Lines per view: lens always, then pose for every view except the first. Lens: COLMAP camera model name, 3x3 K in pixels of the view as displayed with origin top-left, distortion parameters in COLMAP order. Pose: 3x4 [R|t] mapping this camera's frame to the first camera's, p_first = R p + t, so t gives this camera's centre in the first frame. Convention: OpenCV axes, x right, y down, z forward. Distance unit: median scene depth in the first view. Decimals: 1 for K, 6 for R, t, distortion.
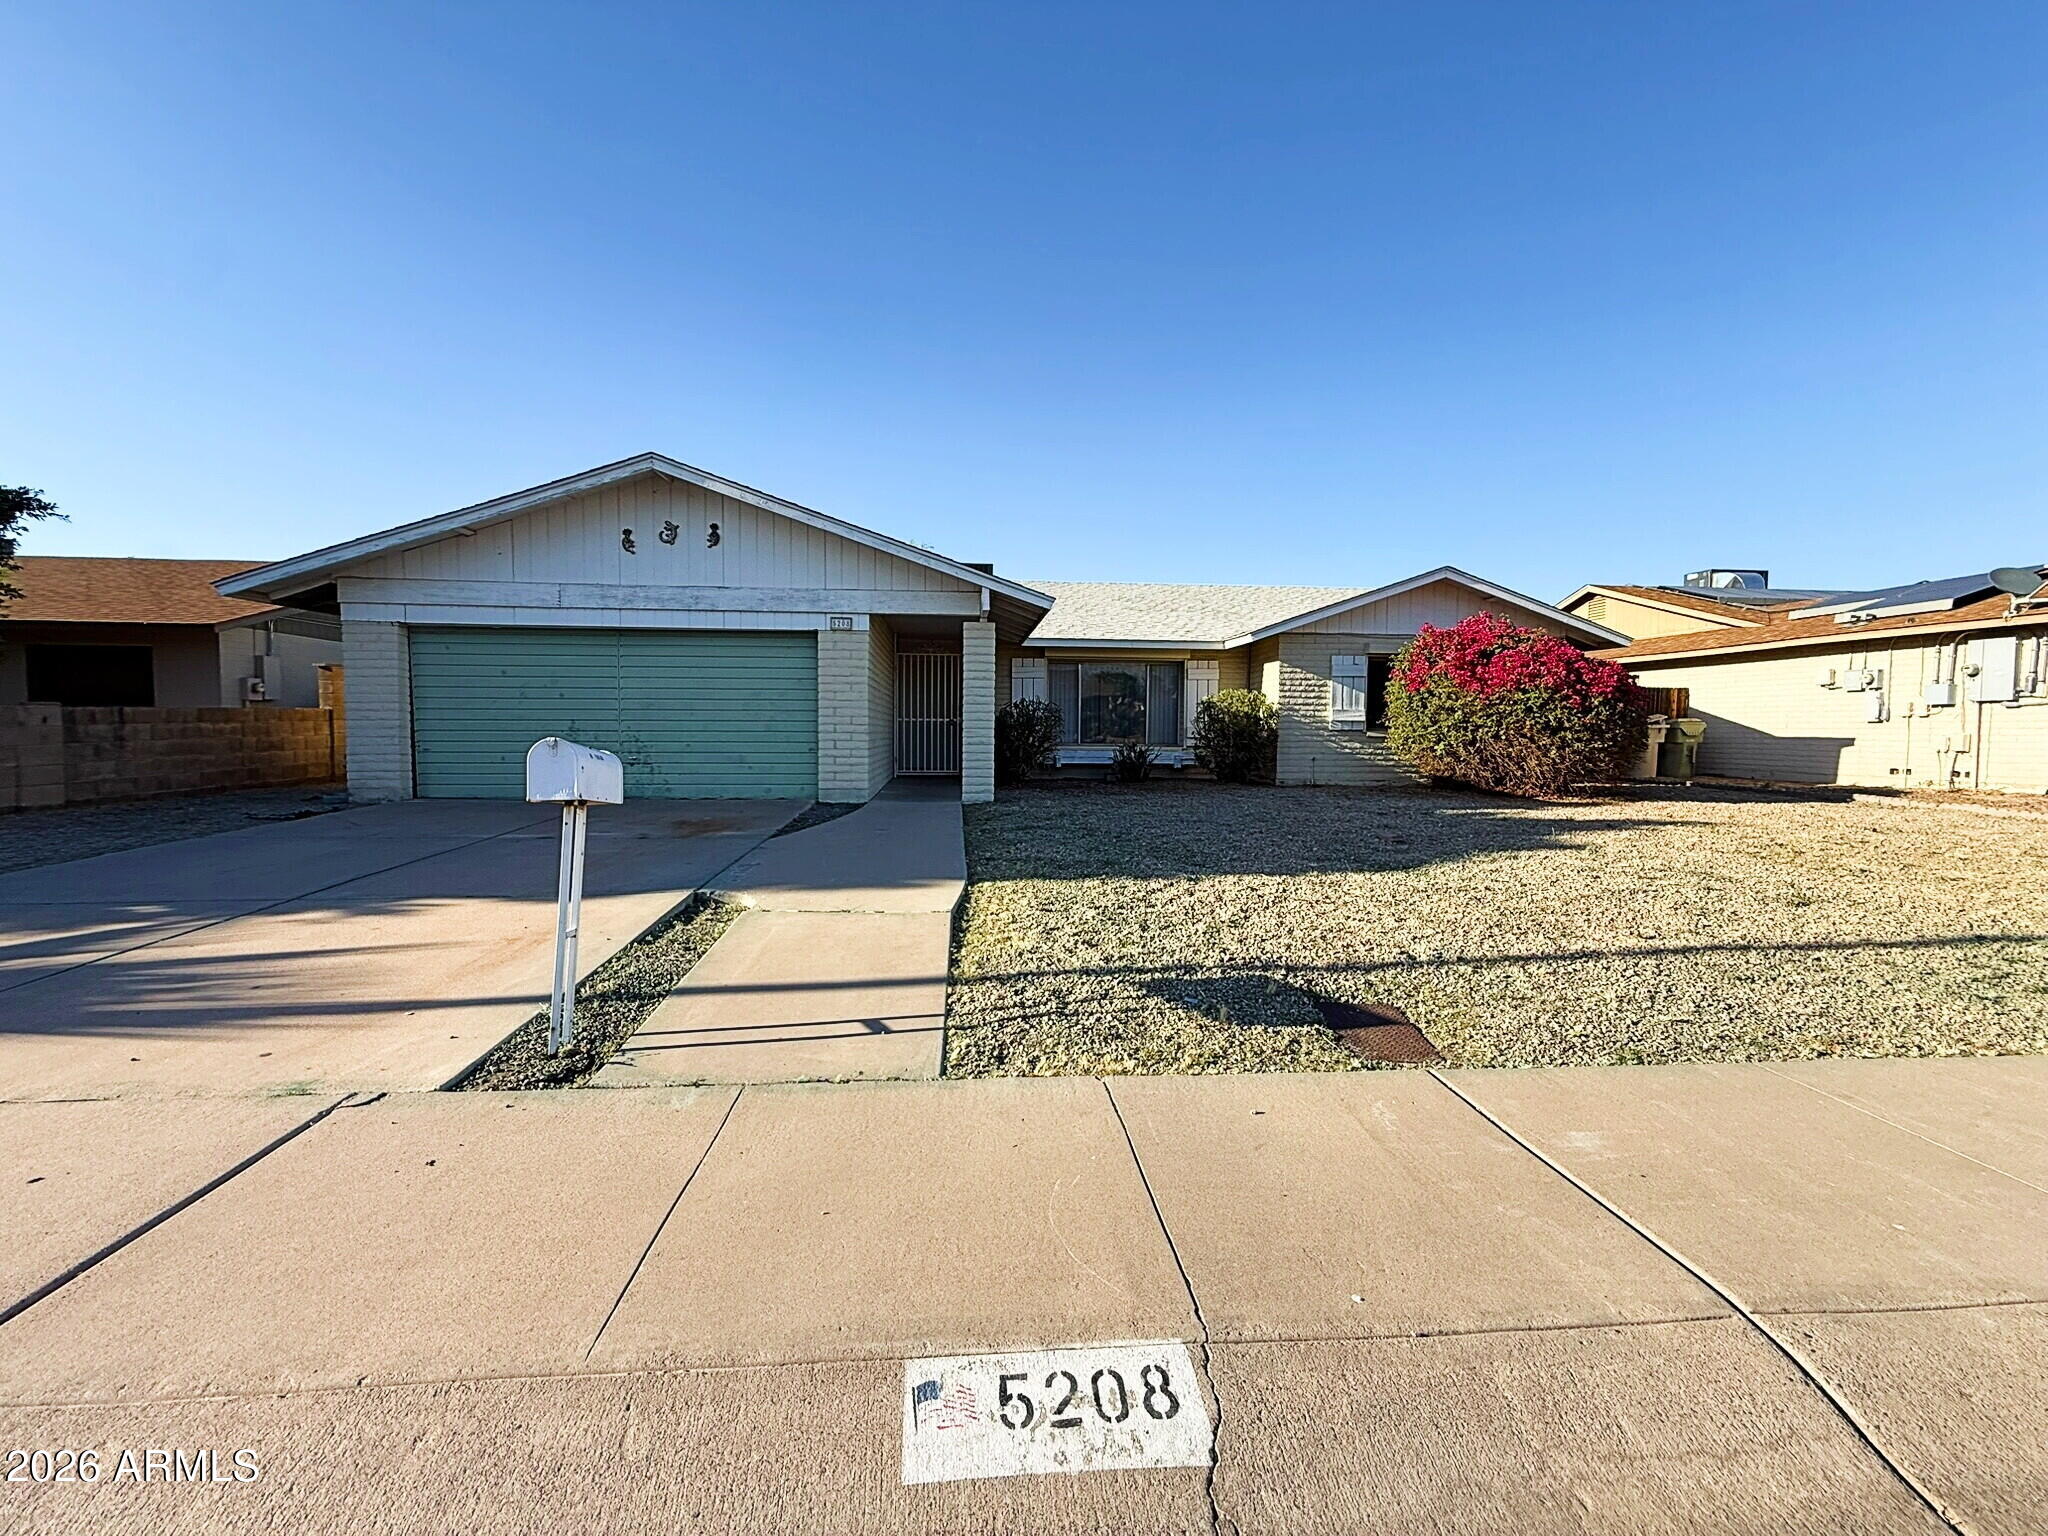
lens RADIAL K [[816.1, 0, 1015.0], [0, 816.1, 766.1], [0, 0, 1]] dist [0.000353, -0.000108]
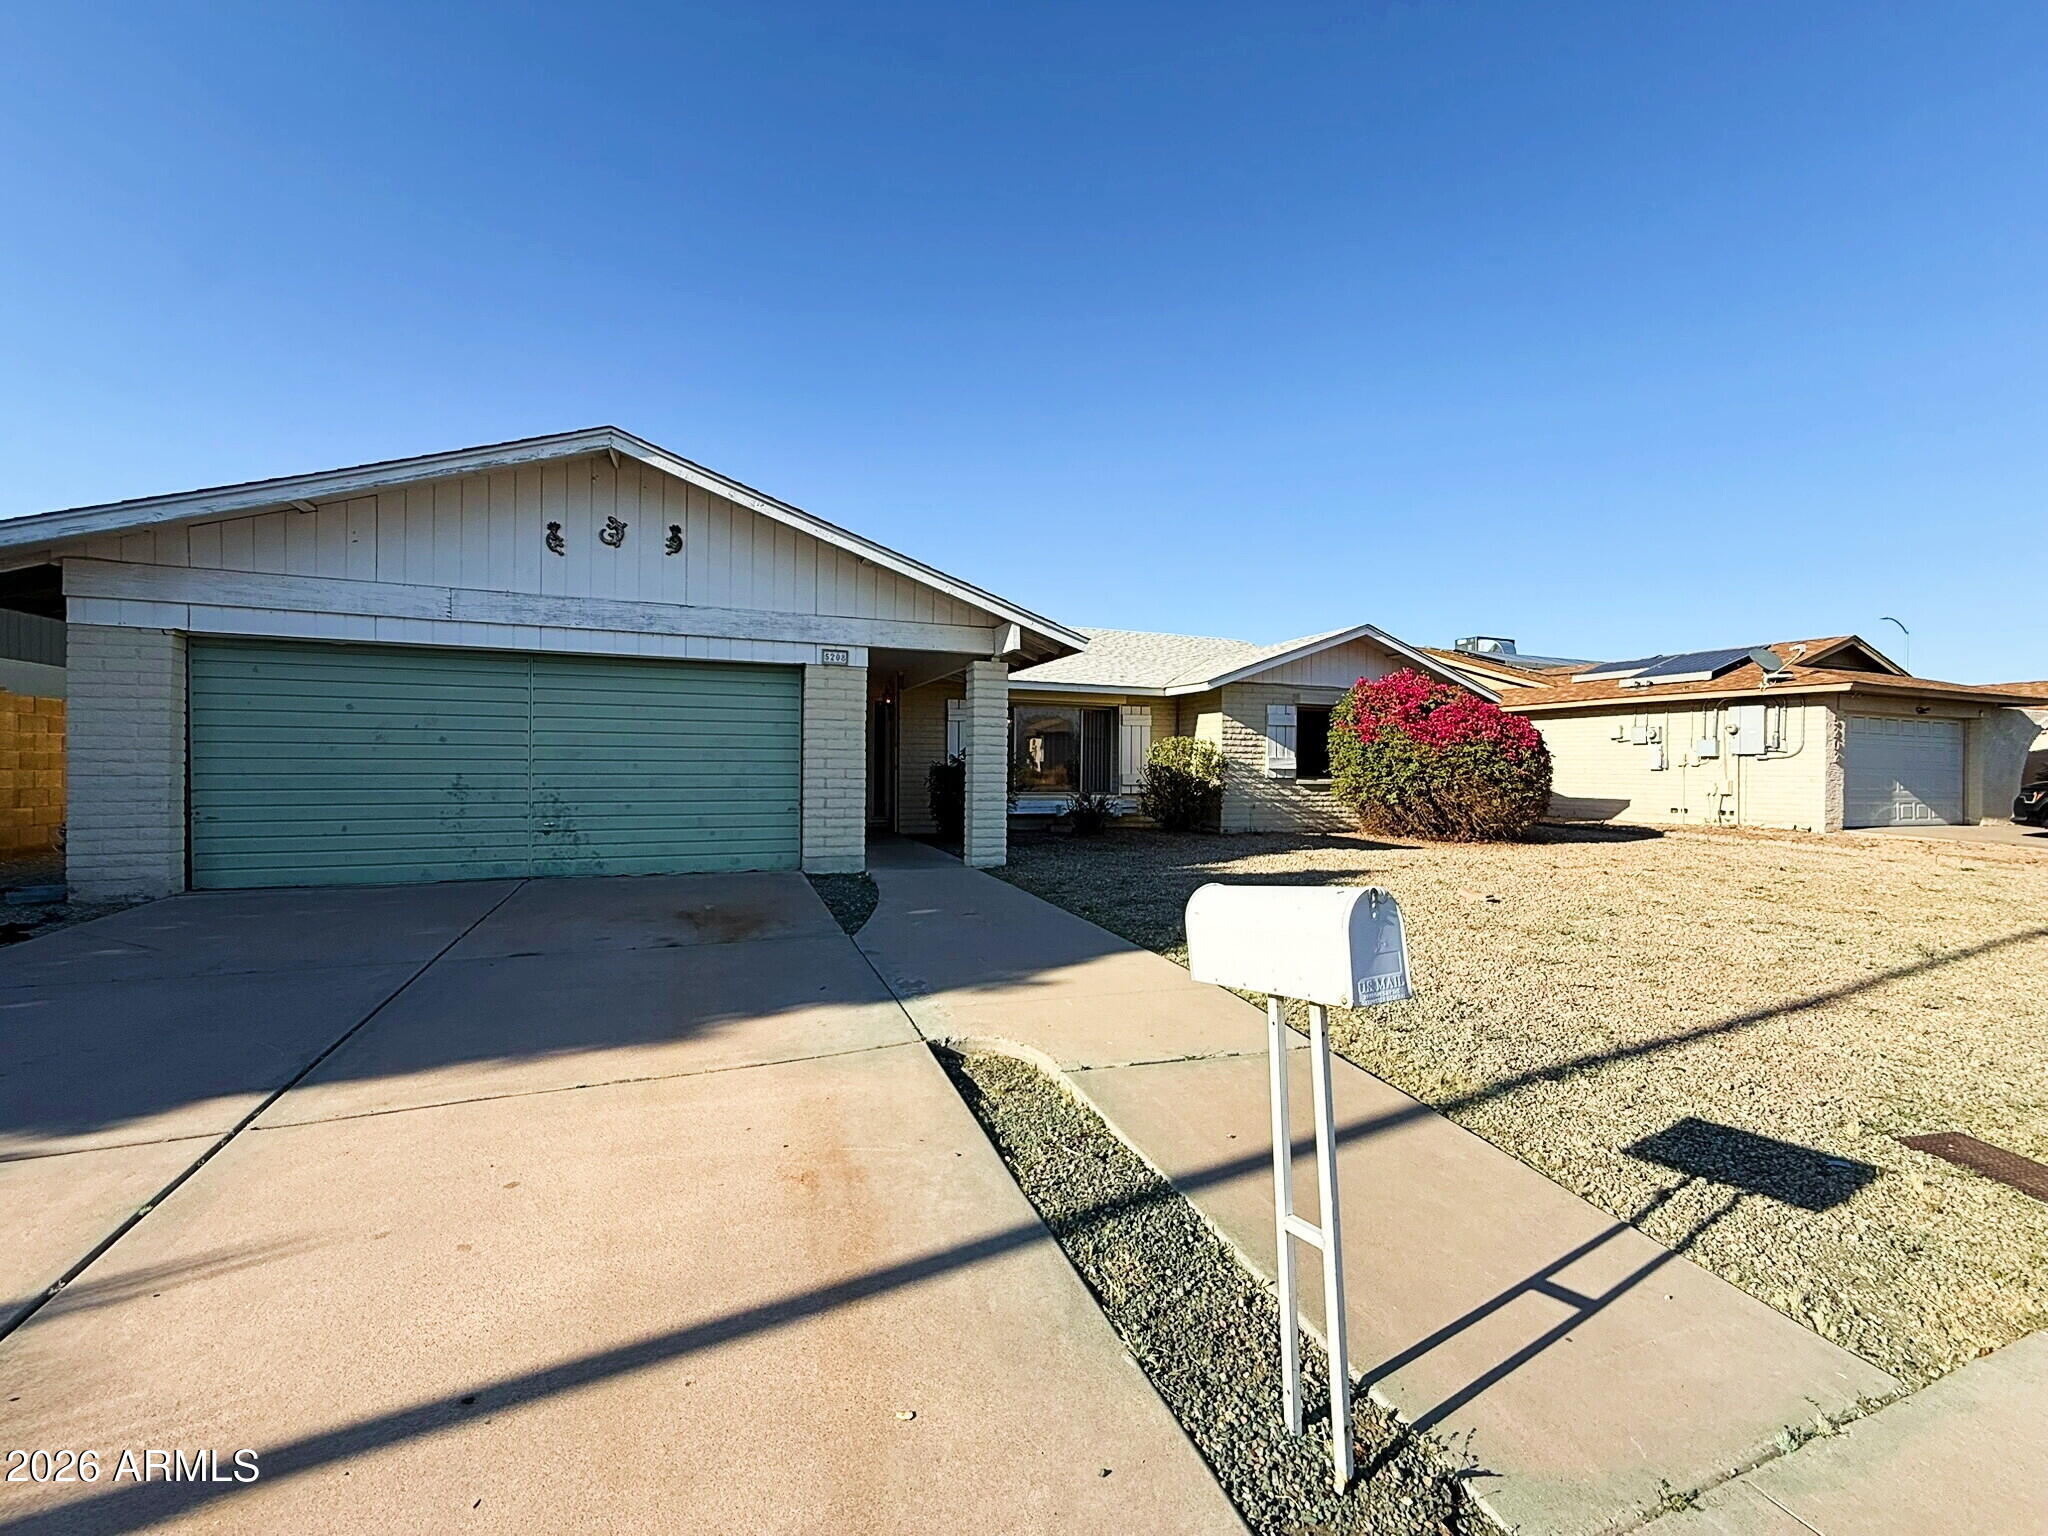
lens RADIAL K [[816.1, 0, 1021.4], [0, 816.1, 768.2], [0, 0, 1]] dist [0.000353, -0.000108]
pose [[0.957543, 0.000428, 0.288290, -0.267355], [0.011468, 0.999151, -0.039574, -0.026578], [-0.288062, 0.041200, 0.956725, 0.153613]]
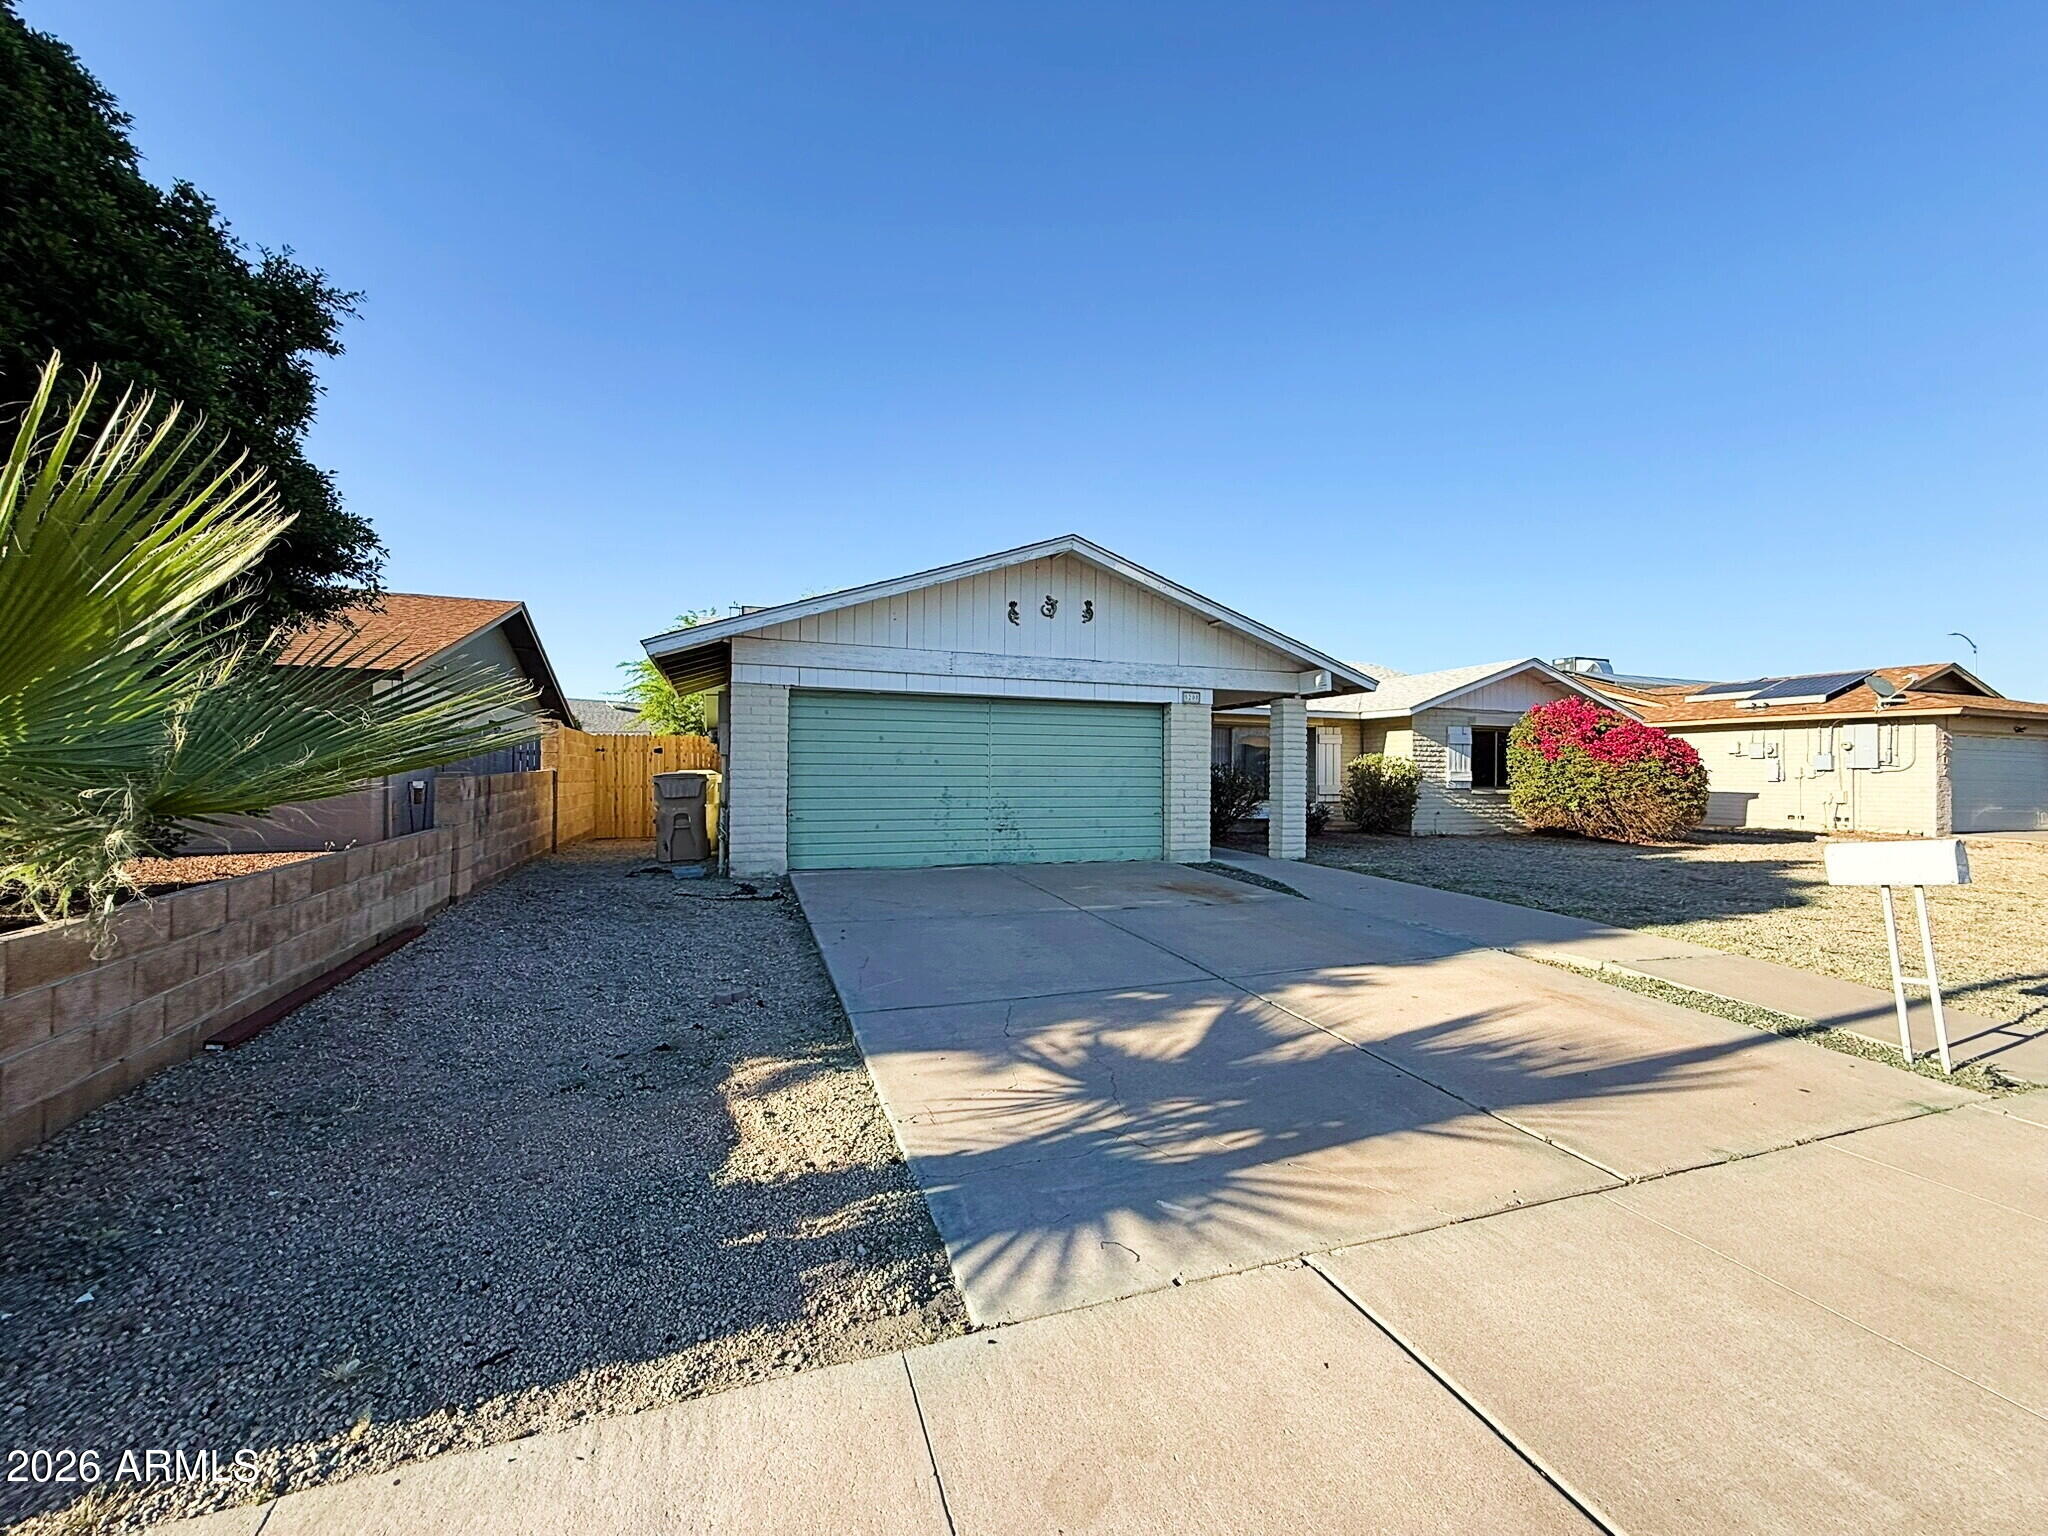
lens RADIAL K [[816.1, 0, 1025.8], [0, 816.1, 766.9], [0, 0, 1]] dist [0.000353, -0.000108]
pose [[0.964238, 0.003508, 0.265015, -0.703424], [0.010459, 0.998630, -0.051272, -0.028412], [-0.264832, 0.052210, 0.962880, 0.017349]]
